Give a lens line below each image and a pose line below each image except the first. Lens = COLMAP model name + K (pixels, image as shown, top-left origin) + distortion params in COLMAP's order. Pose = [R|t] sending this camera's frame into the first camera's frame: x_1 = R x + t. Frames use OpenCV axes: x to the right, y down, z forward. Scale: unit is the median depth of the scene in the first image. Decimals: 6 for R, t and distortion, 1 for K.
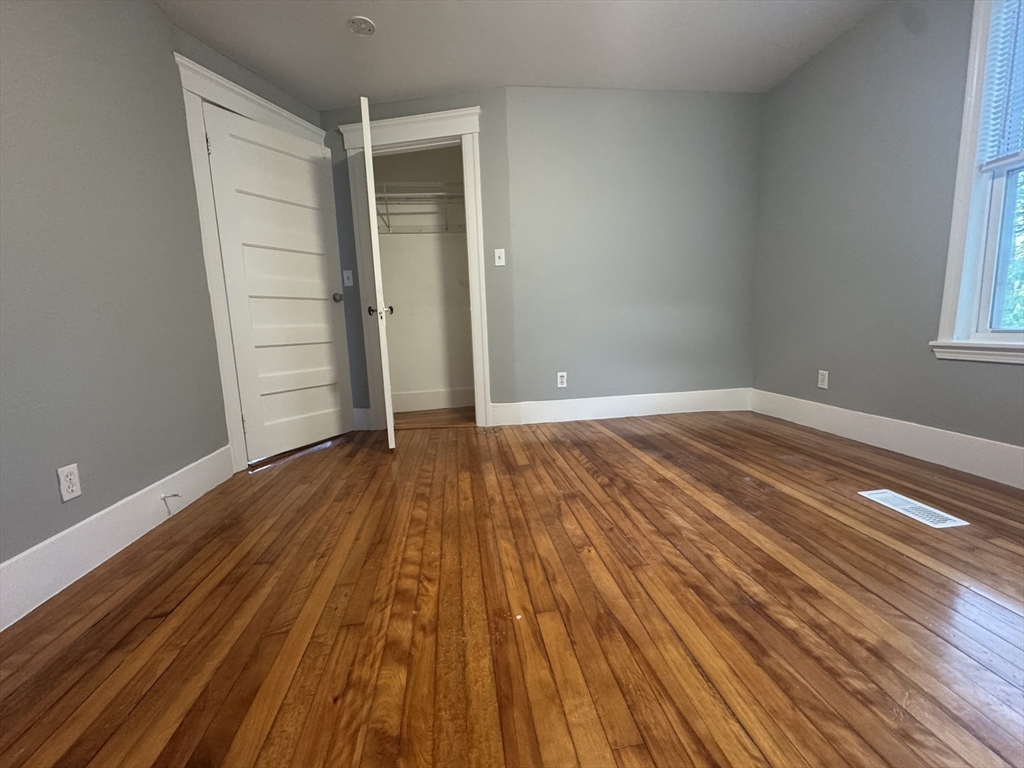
lens RADIAL K [[409.5, 0, 510.6], [0, 409.5, 379.7], [0, 0, 1]] dist [0.000768, 0.000090]
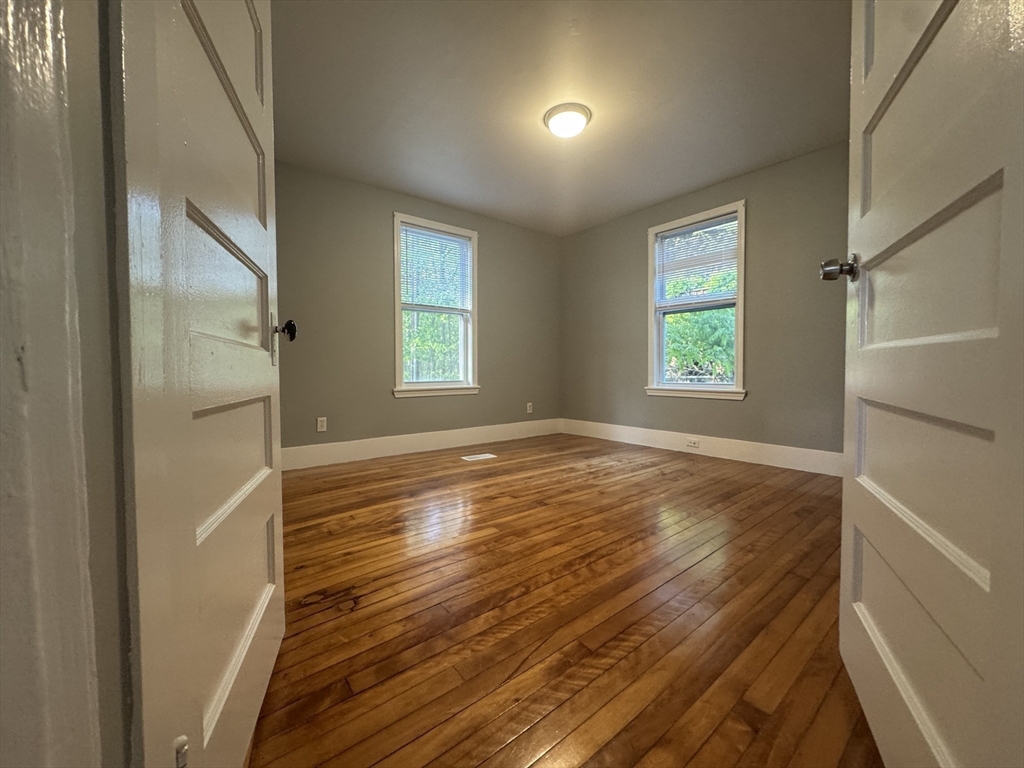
lens RADIAL K [[409.5, 0, 509.4], [0, 409.5, 384.7], [0, 0, 1]] dist [0.000768, 0.000090]
pose [[-0.514669, 0.003000, 0.857384, -0.950425], [0.140379, 0.986794, 0.080814, -0.217341], [-0.845819, 0.161952, -0.508293, 1.751575]]
